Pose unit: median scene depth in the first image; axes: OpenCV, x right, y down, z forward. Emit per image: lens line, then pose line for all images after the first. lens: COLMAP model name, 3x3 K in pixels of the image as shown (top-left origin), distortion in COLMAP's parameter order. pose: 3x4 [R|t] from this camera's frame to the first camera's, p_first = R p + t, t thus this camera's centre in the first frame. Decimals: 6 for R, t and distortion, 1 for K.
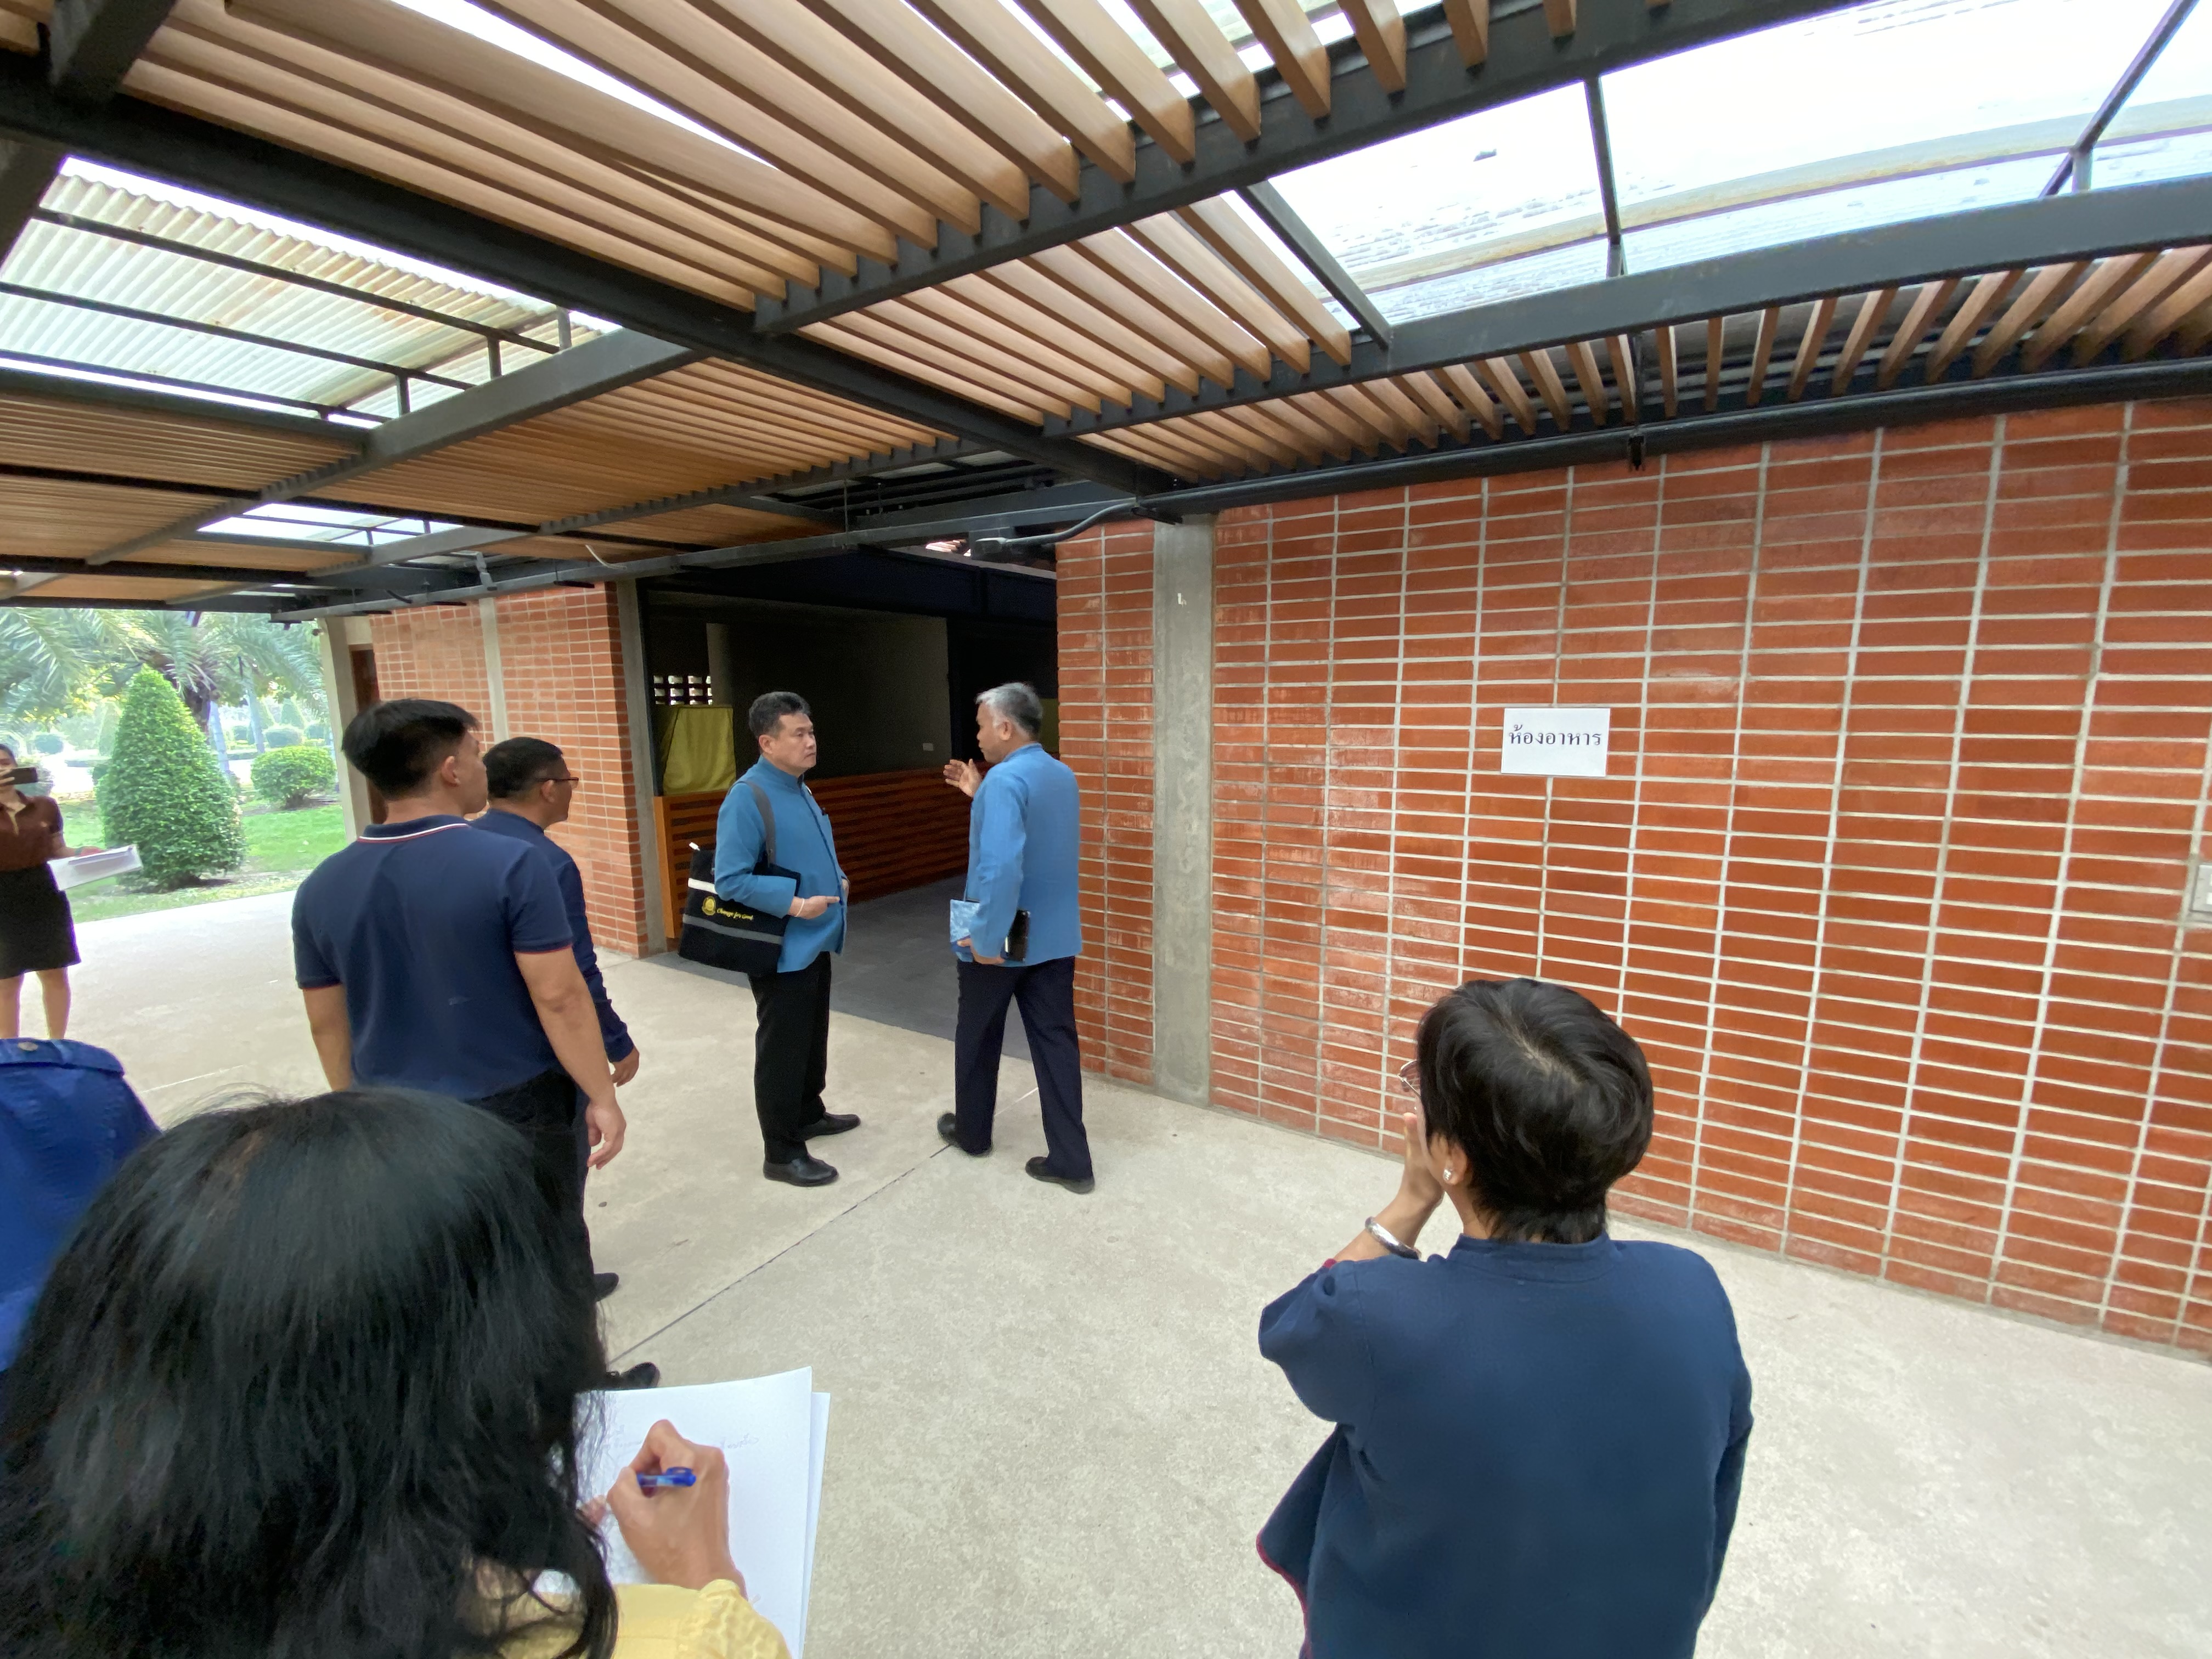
lens RADIAL K [[887.8, 0, 1106.0], [0, 887.8, 829.5], [0, 0, 1]] dist [0.050949, -0.040094]
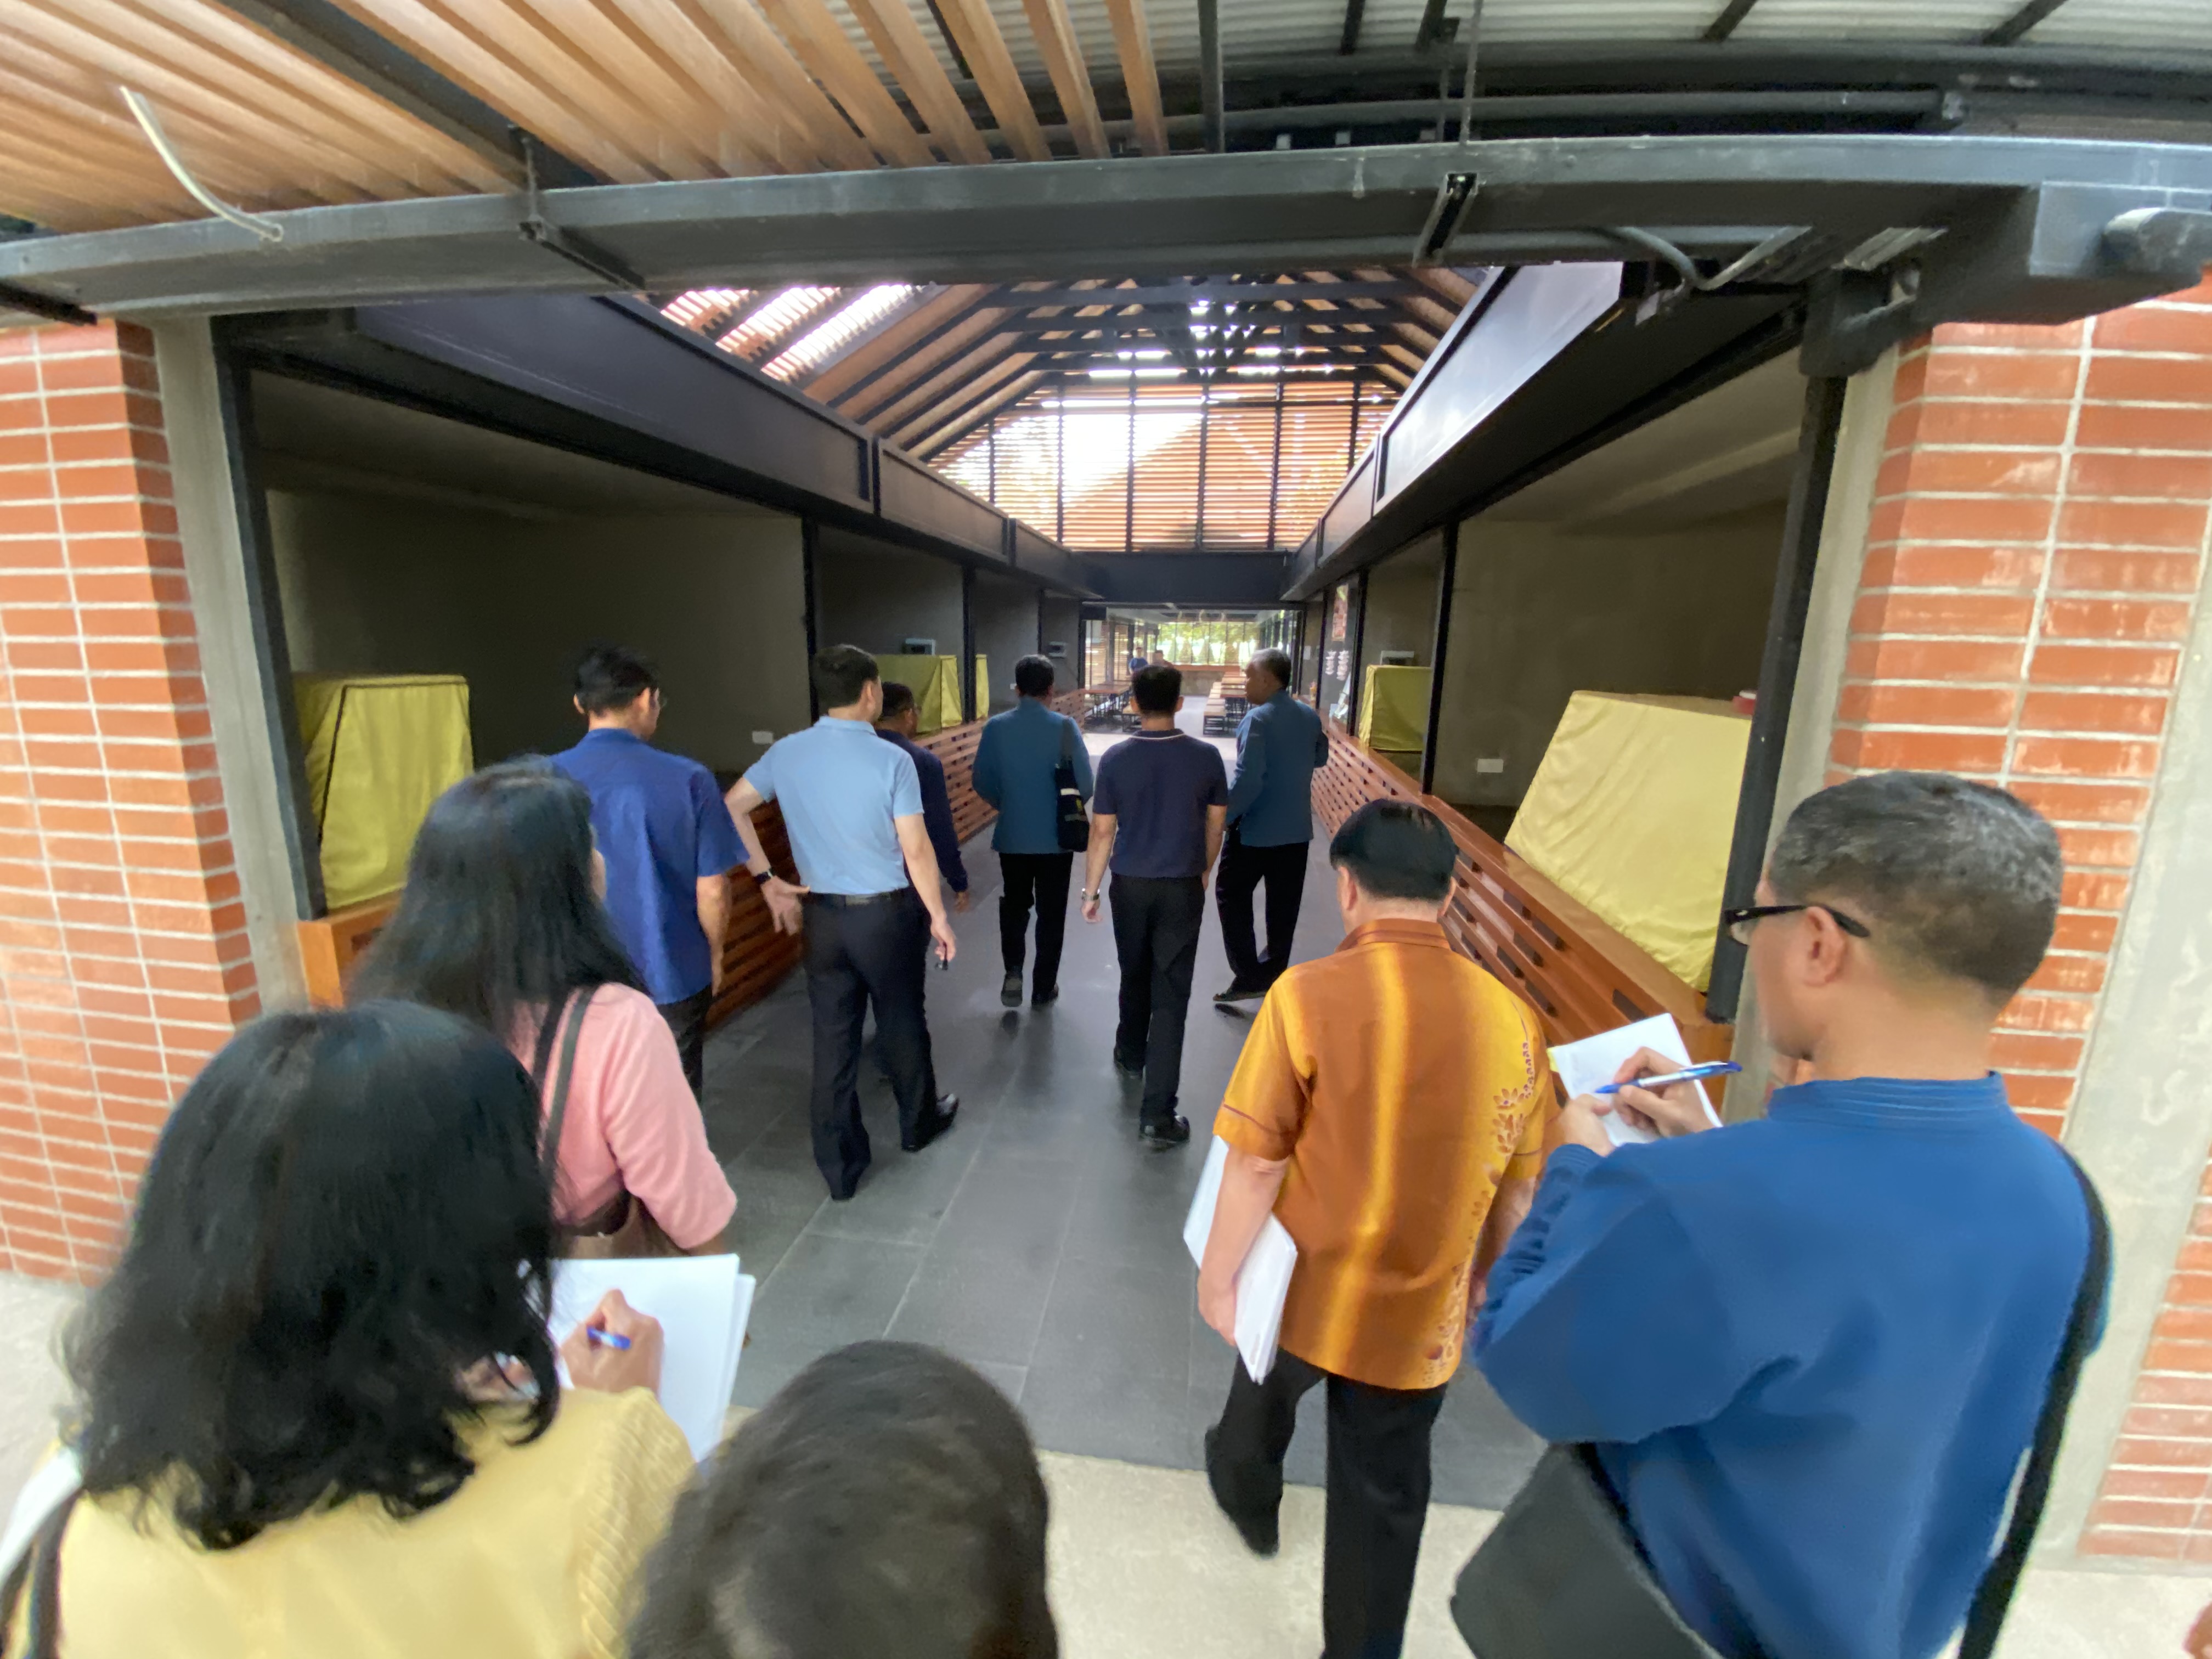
lens RADIAL K [[898.3, 0, 1106.0], [0, 898.3, 829.5], [0, 0, 1]] dist [0.000296, -0.013333]
pose [[0.913613, -0.059544, 0.402202, -0.615379], [0.035948, 0.997174, 0.065971, -0.160971], [-0.404993, -0.045814, 0.913171, 0.932727]]
